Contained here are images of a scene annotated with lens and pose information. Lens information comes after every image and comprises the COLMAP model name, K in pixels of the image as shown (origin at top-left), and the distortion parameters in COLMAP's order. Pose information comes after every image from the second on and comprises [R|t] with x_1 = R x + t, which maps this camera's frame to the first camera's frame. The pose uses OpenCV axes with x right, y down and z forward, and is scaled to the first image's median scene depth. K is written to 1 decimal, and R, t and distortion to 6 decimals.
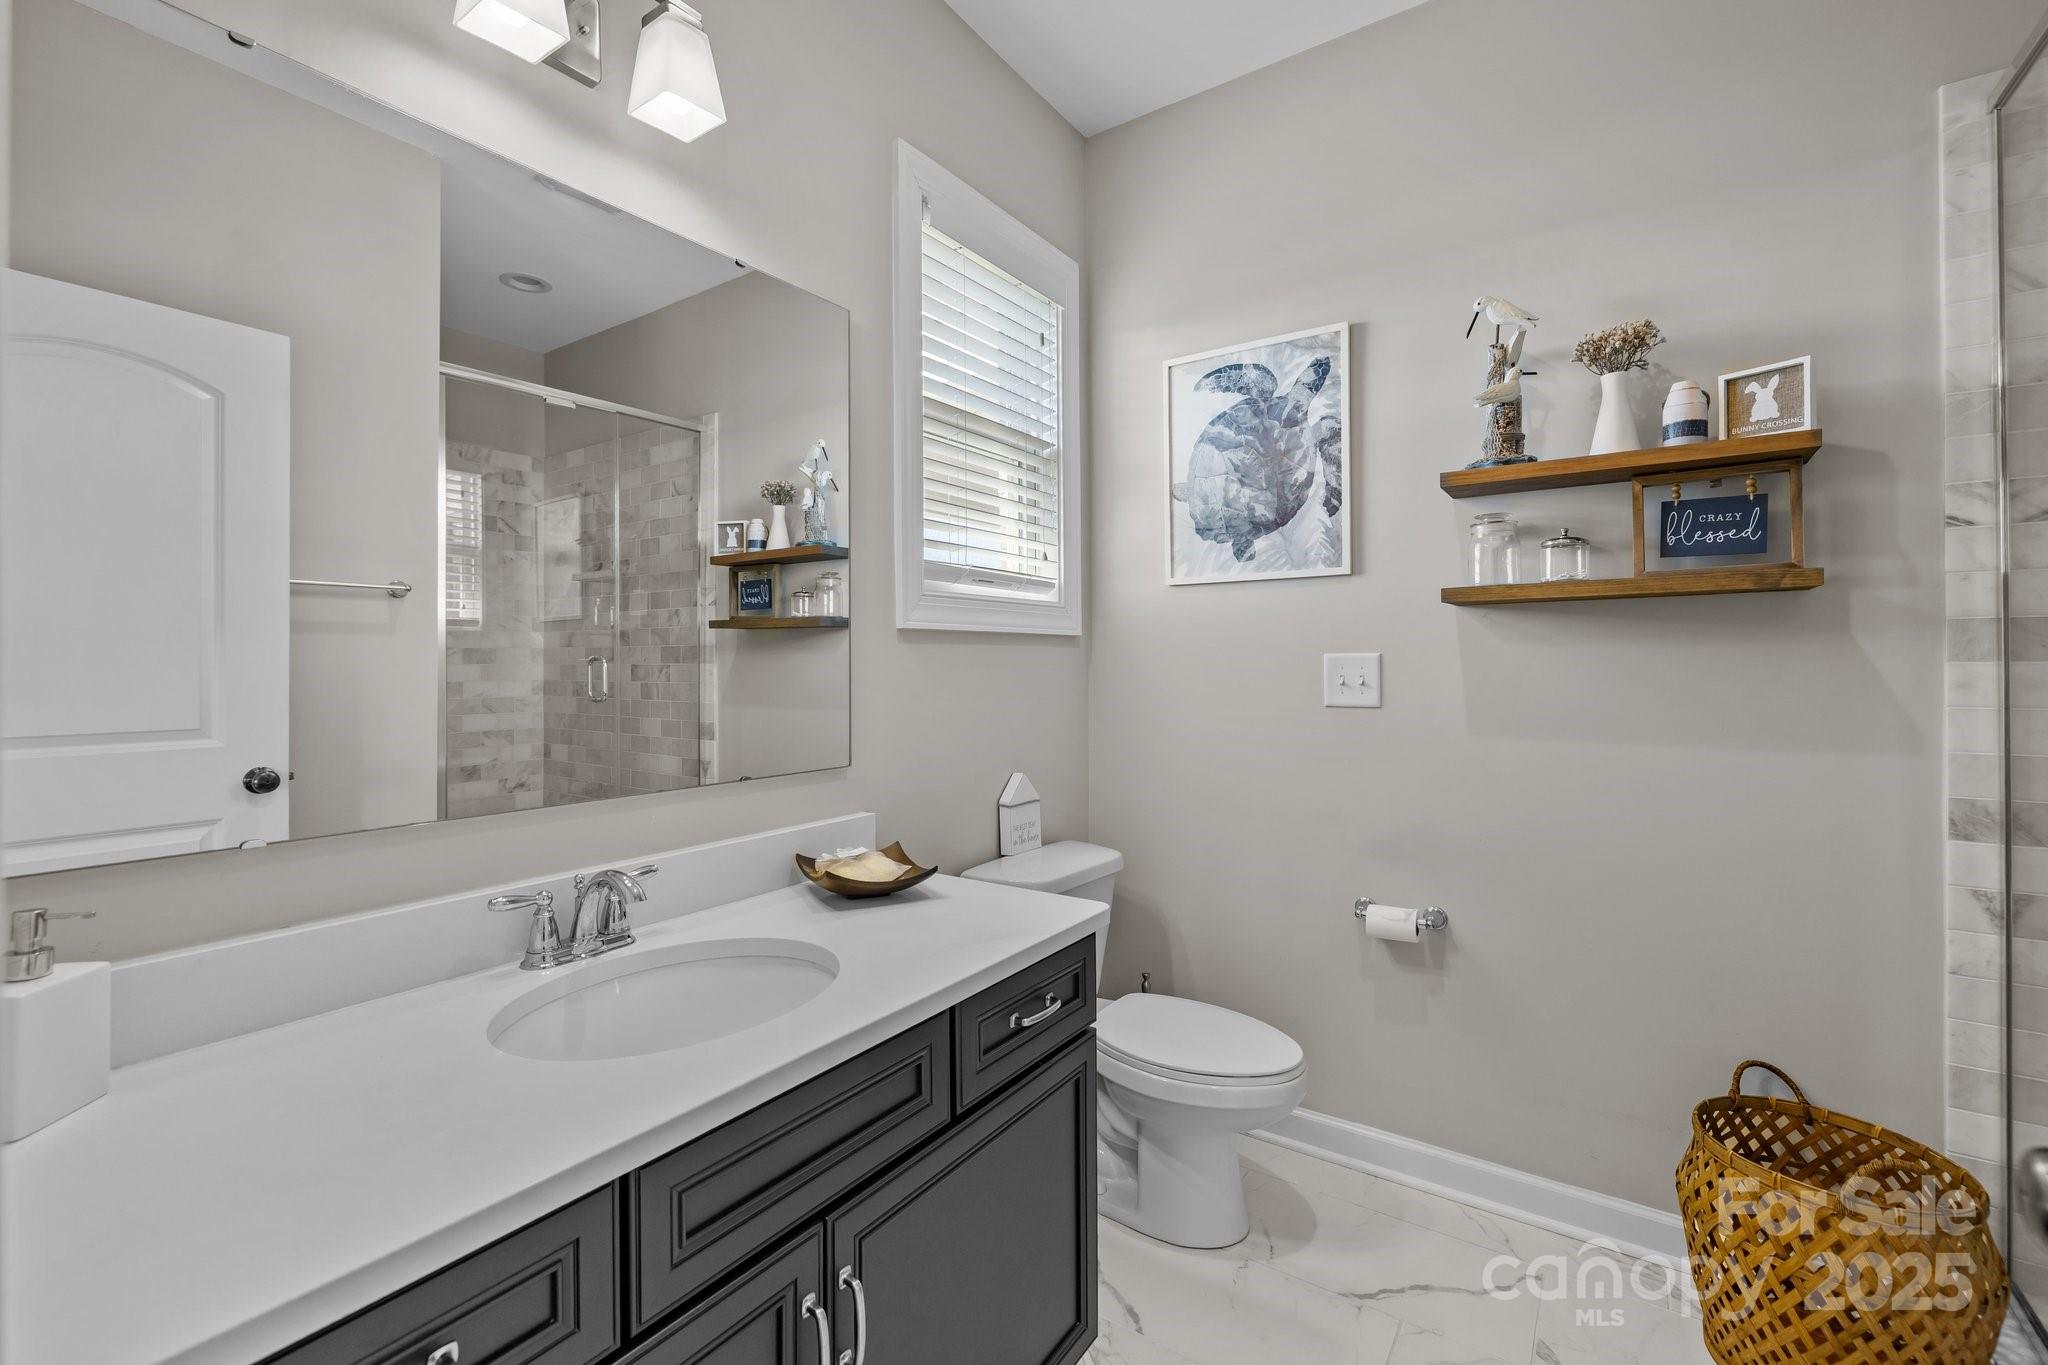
lens RADIAL K [[863.4, 0, 1023.6], [0, 863.4, 683.2], [0, 0, 1]] dist [-0.000086, 0.000036]
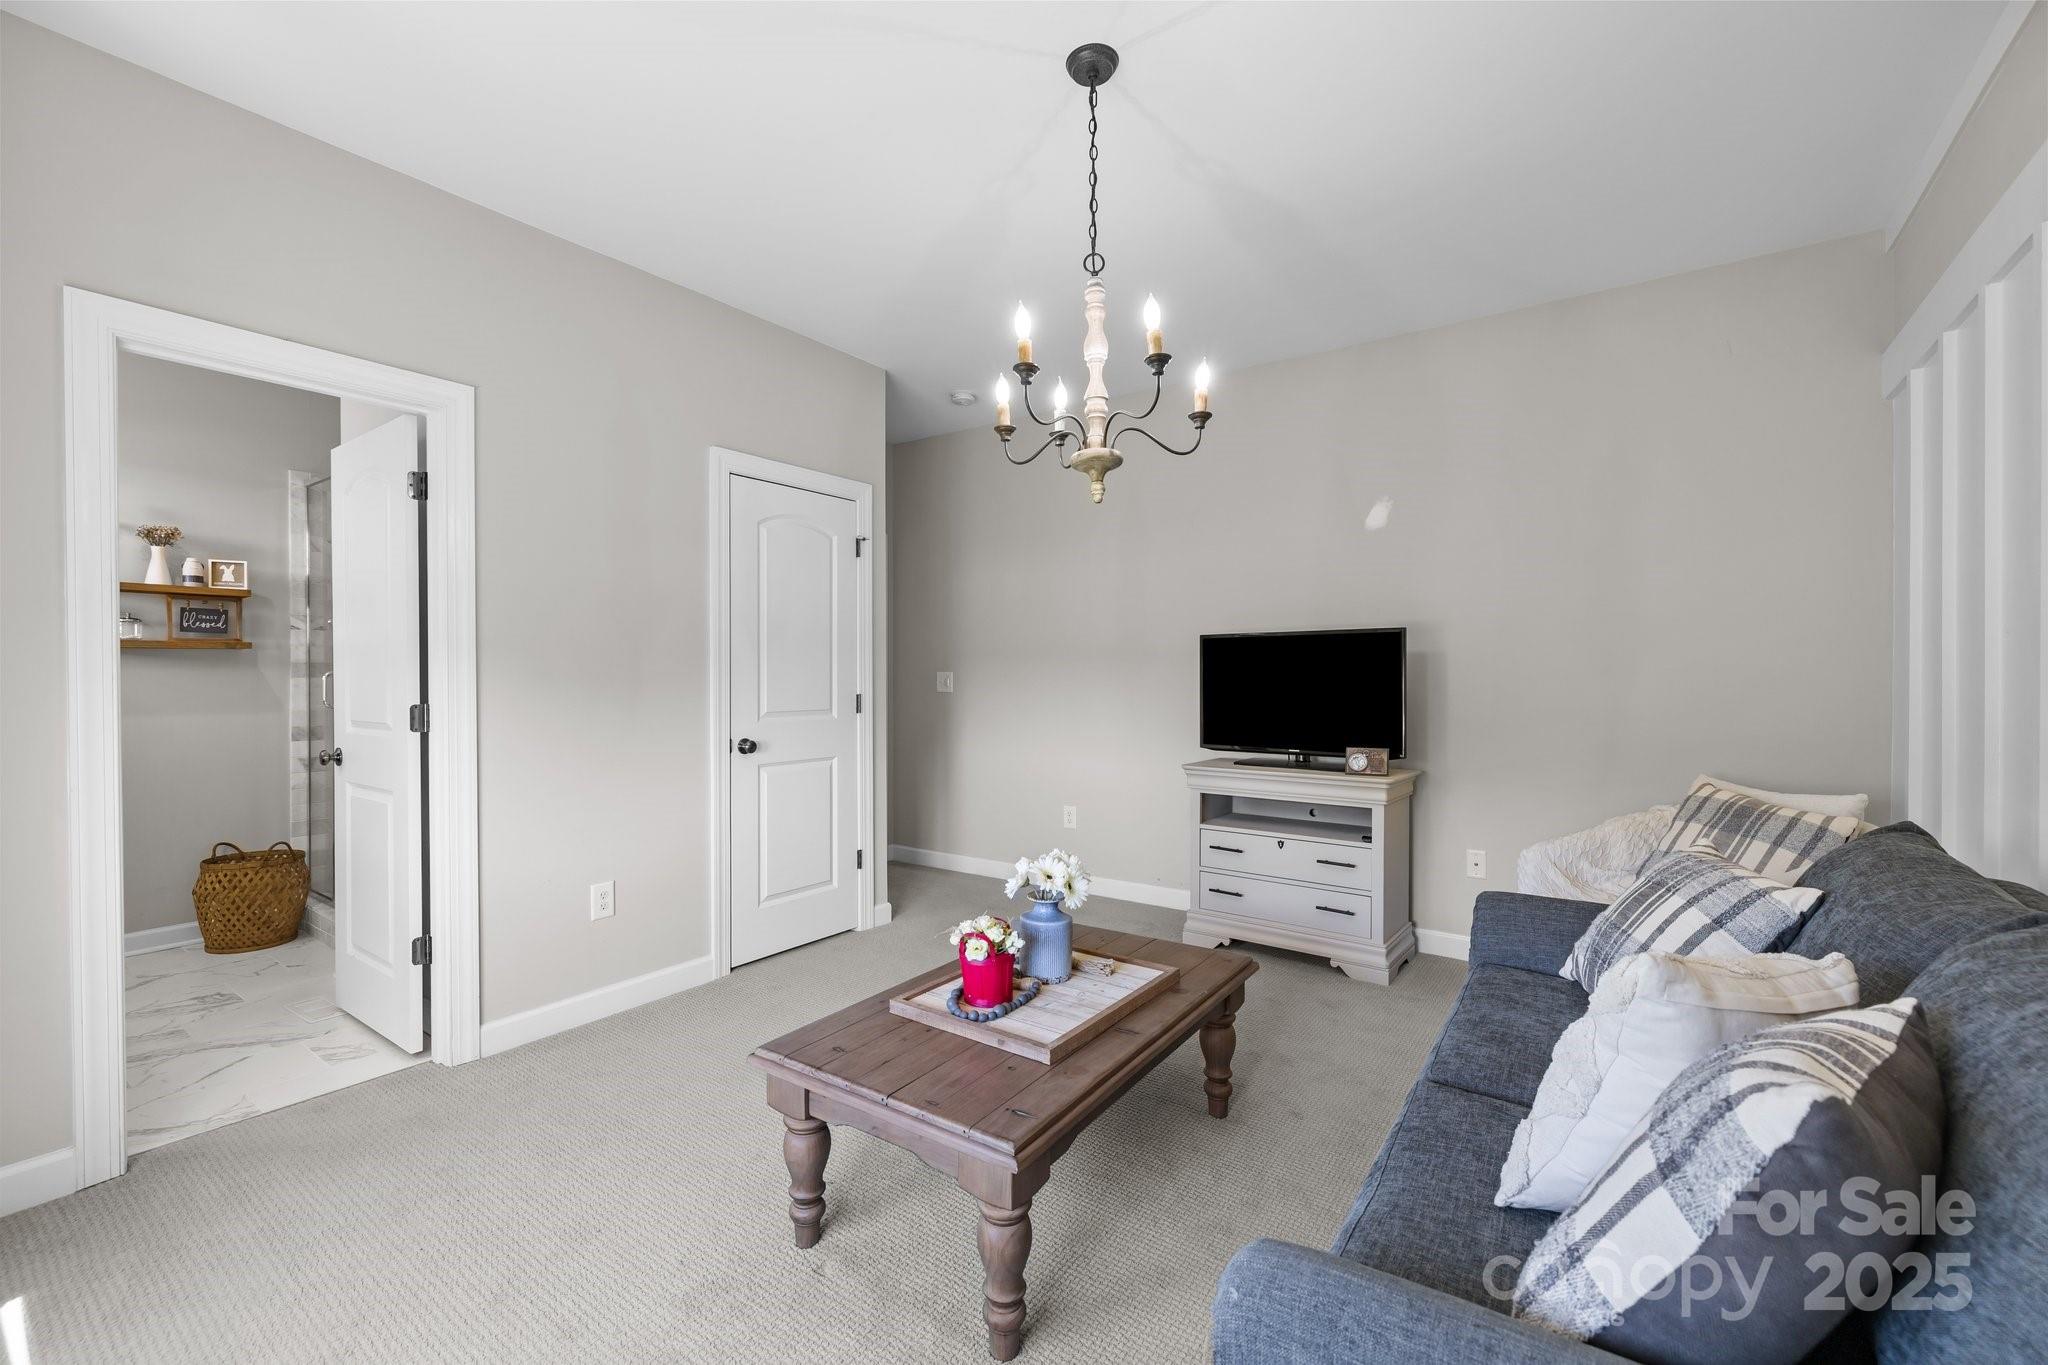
lens RADIAL K [[863.4, 0, 1022.9], [0, 863.4, 671.2], [0, 0, 1]] dist [-0.000086, 0.000036]
pose [[0.005504, -0.007432, 0.999957, -1.606625], [-0.008372, 0.999937, 0.007478, -0.081386], [-0.999950, -0.008413, 0.005441, -1.298470]]
